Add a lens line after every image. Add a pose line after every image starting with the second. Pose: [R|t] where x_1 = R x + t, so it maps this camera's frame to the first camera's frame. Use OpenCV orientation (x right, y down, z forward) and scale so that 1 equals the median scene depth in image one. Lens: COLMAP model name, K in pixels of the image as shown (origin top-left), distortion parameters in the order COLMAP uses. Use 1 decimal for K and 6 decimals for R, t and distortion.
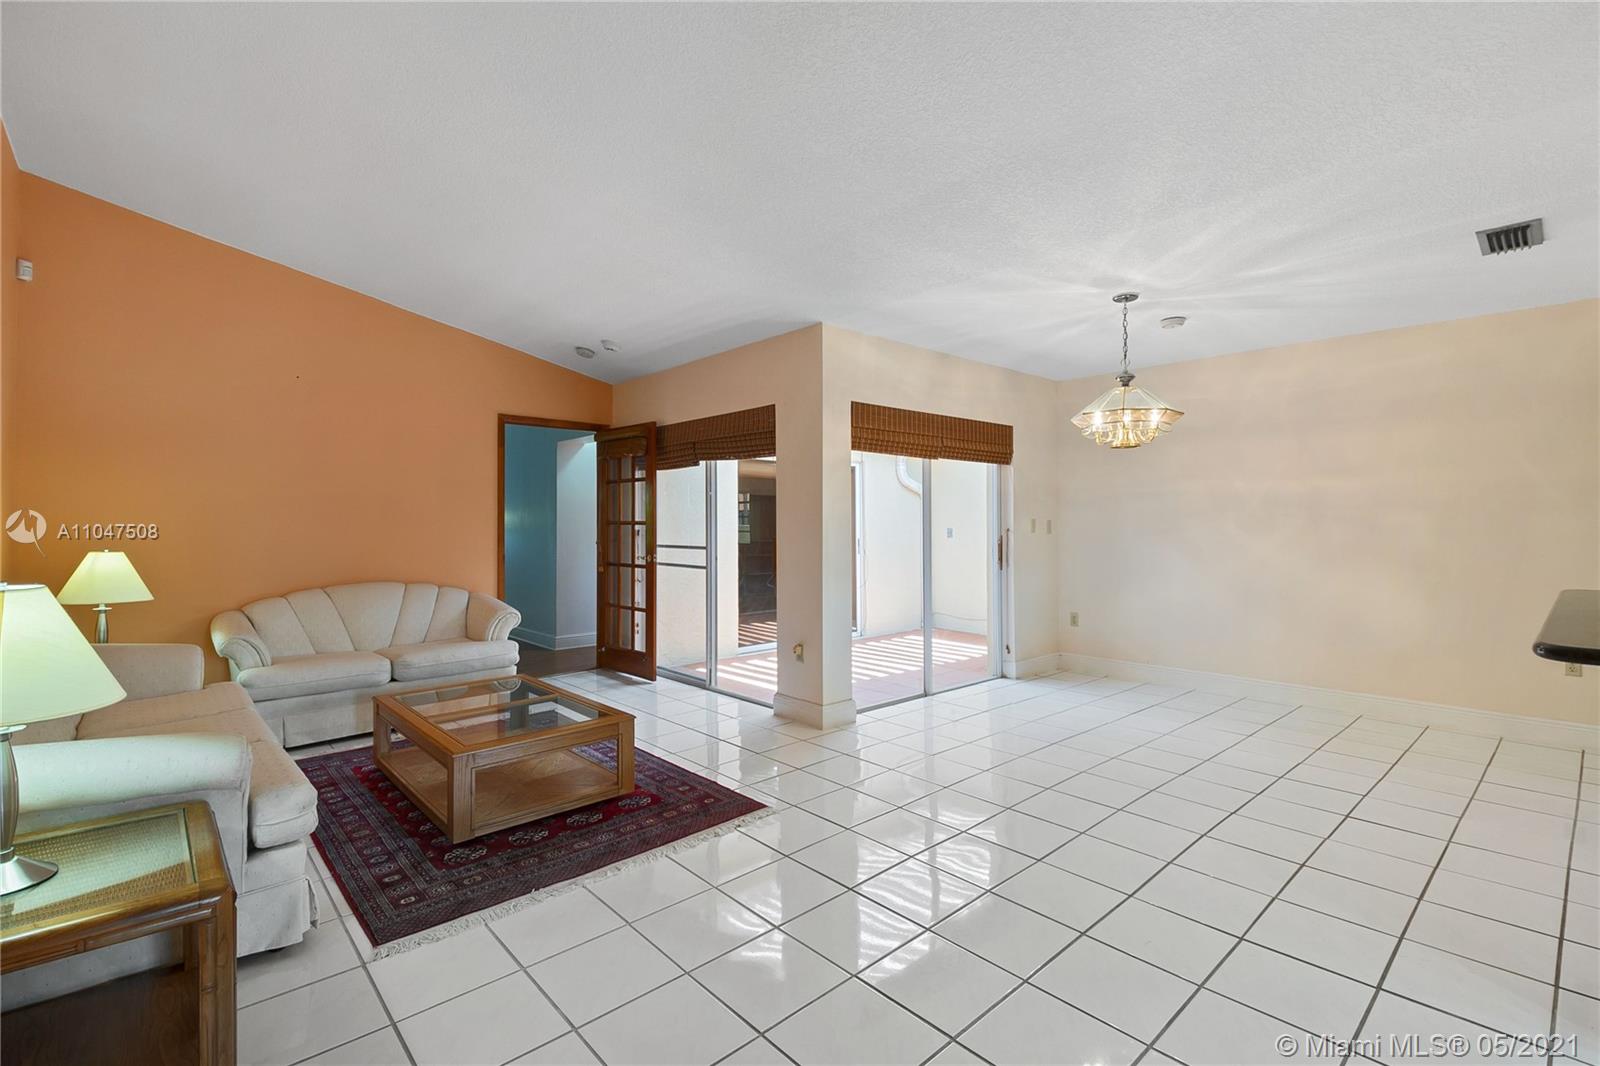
lens RADIAL K [[712.4, 0, 800.0], [0, 712.4, 533.0], [0, 0, 1]] dist [0.002803, -0.010879]
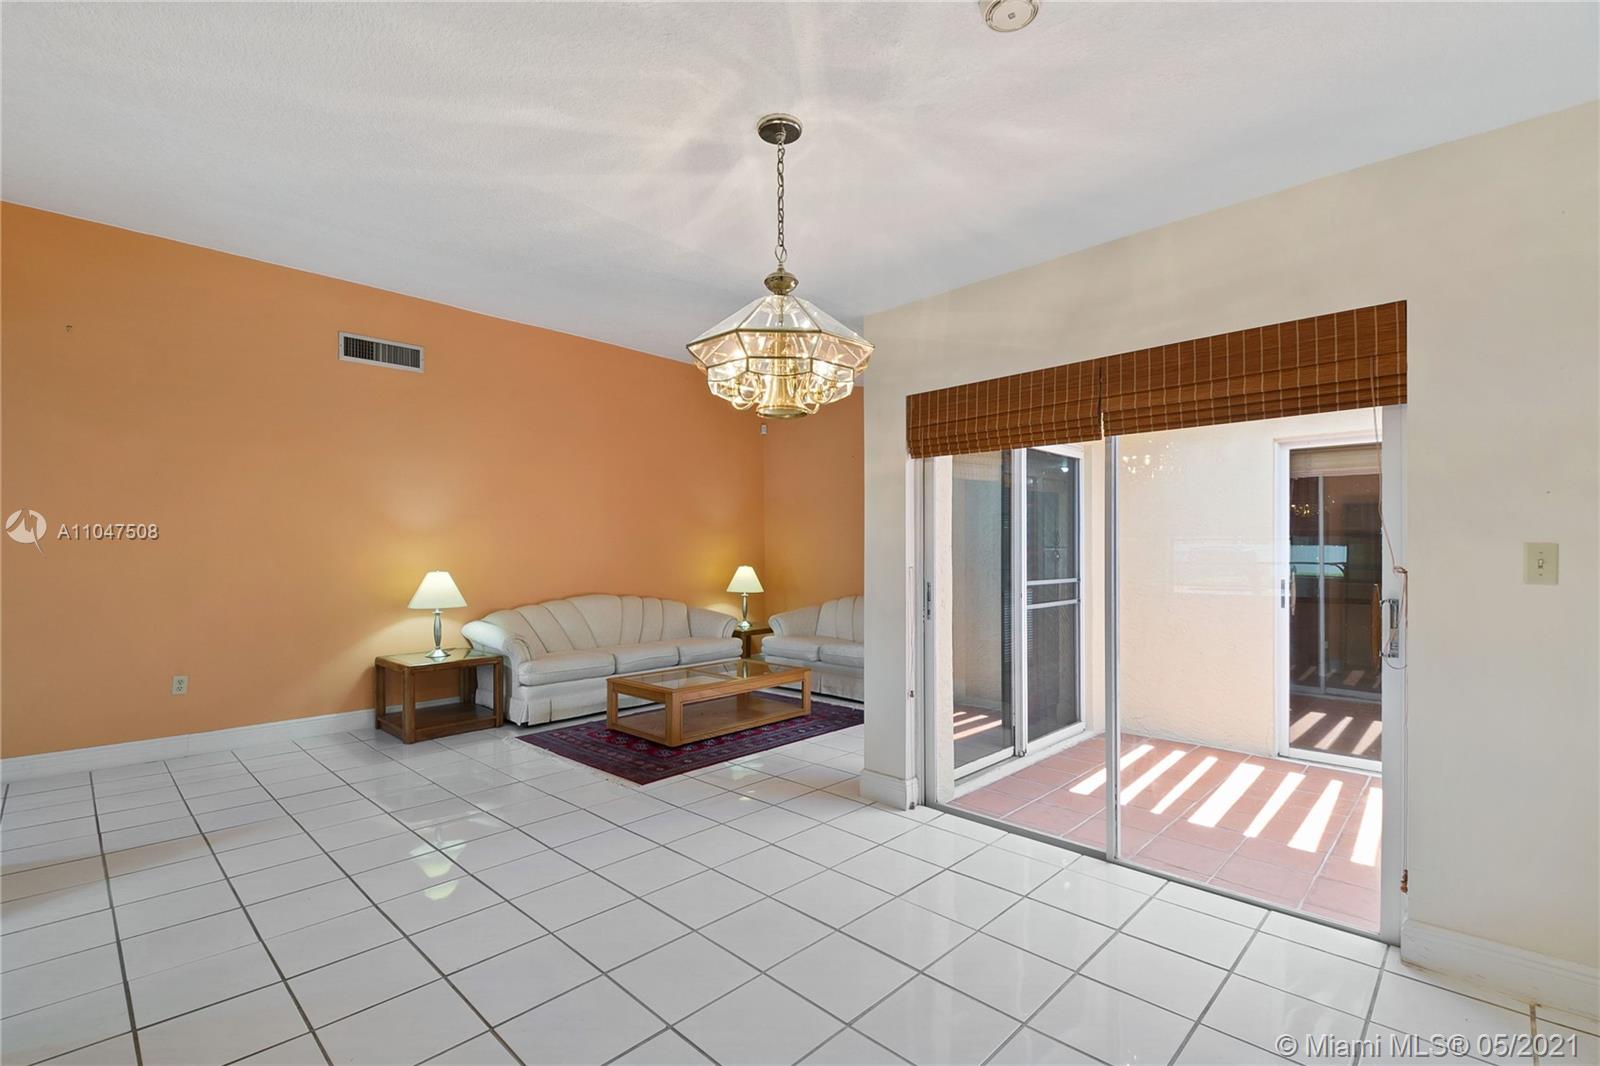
lens RADIAL K [[703.1, 0, 803.7], [0, 703.1, 552.1], [0, 0, 1]] dist [0.003951, -0.008360]
pose [[0.078914, 0.001187, -0.996881, 0.963885], [-0.009474, 0.999955, 0.000441, -0.015664], [0.996836, 0.009409, 0.078922, 0.960506]]
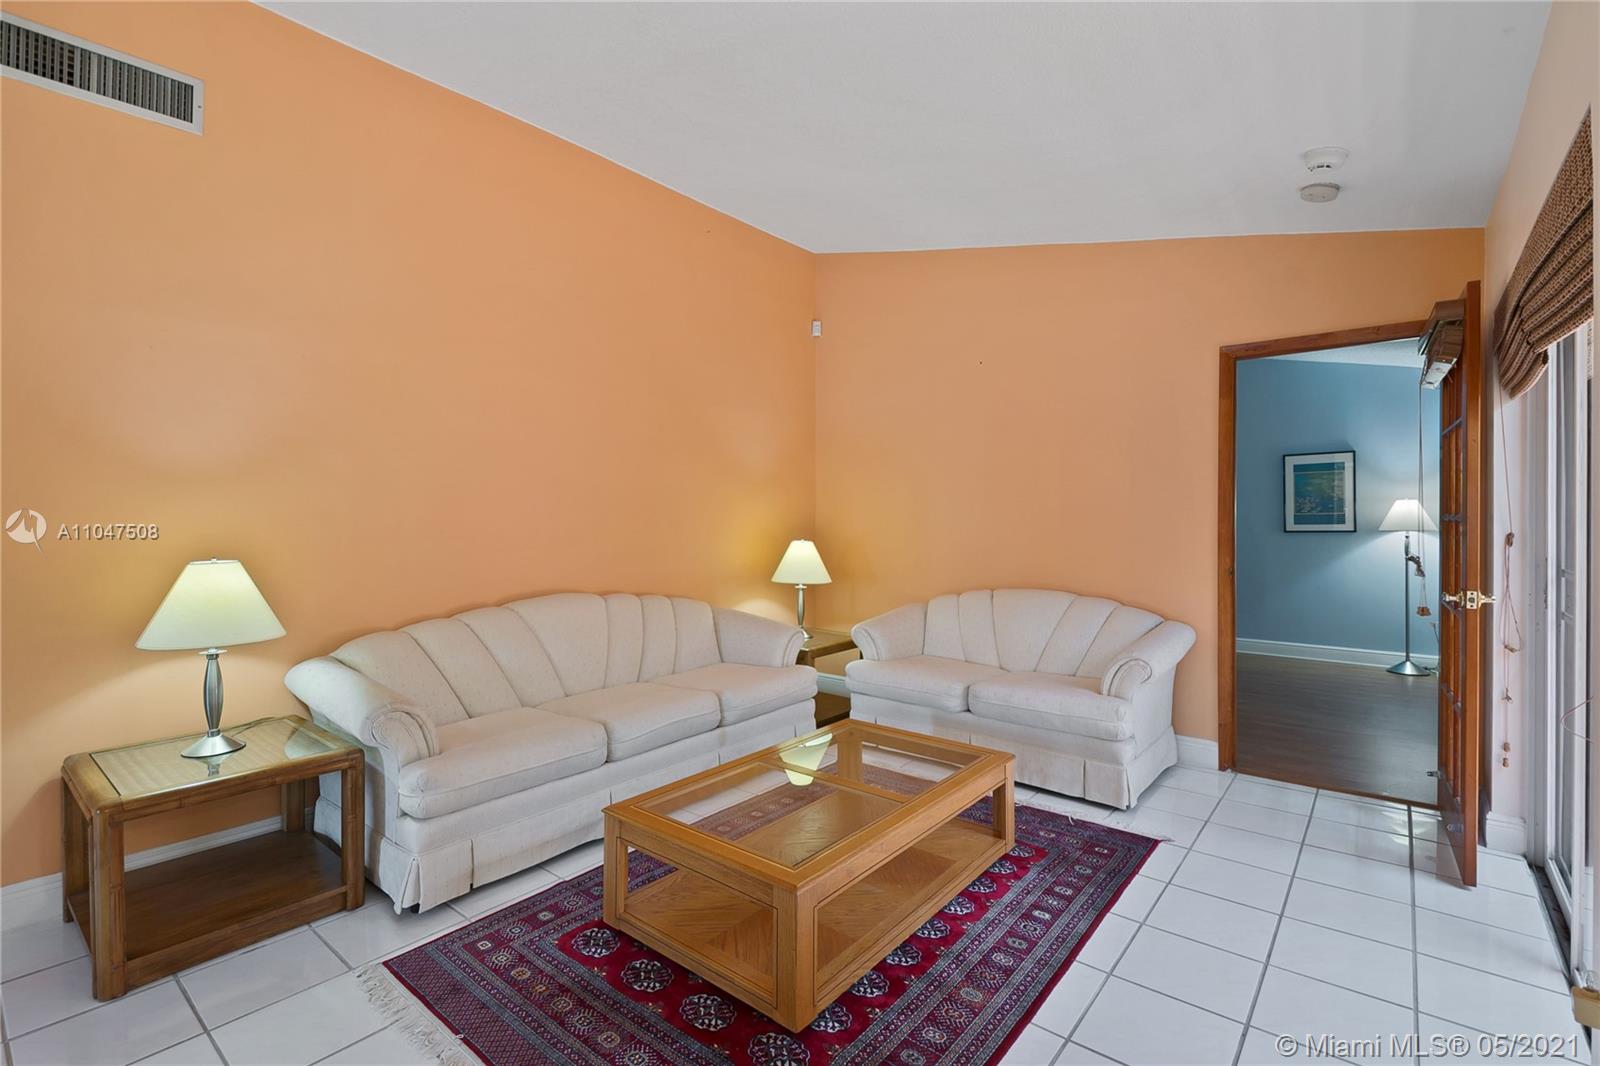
lens RADIAL K [[716.2, 0, 796.0], [0, 716.2, 512.9], [0, 0, 1]] dist [0.001214, -0.011090]
pose [[0.143163, -0.005652, -0.989683, 0.240618], [-0.011694, 0.999904, -0.007402, -0.012612], [0.989630, 0.012633, 0.143084, 0.772538]]
